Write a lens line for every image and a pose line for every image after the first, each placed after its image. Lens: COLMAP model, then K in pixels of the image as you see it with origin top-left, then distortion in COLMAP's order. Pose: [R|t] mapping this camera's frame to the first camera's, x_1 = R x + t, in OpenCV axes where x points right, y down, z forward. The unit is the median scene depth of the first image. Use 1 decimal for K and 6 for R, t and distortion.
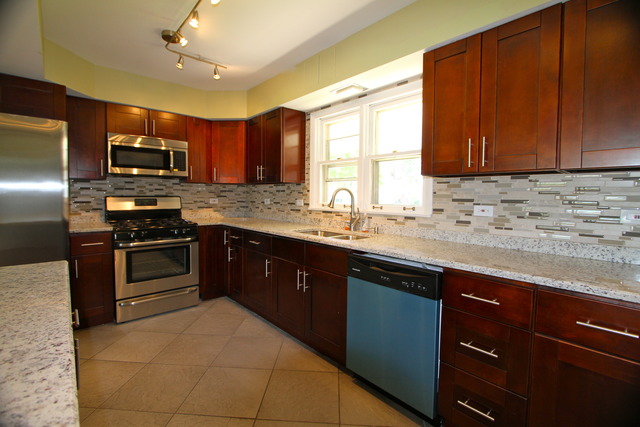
lens RADIAL K [[297.2, 0, 317.1], [0, 297.2, 212.7], [0, 0, 1]] dist [-0.000795, 0.000383]
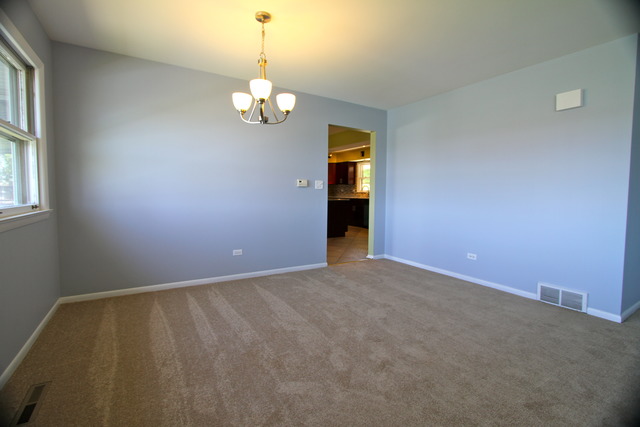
lens RADIAL K [[297.2, 0, 321.3], [0, 297.2, 210.8], [0, 0, 1]] dist [-0.000795, 0.000383]
pose [[0.984164, 0.012295, -0.176834, 0.160263], [-0.010873, 0.999900, 0.009008, 0.155696], [0.176927, -0.006943, 0.984200, -2.128719]]
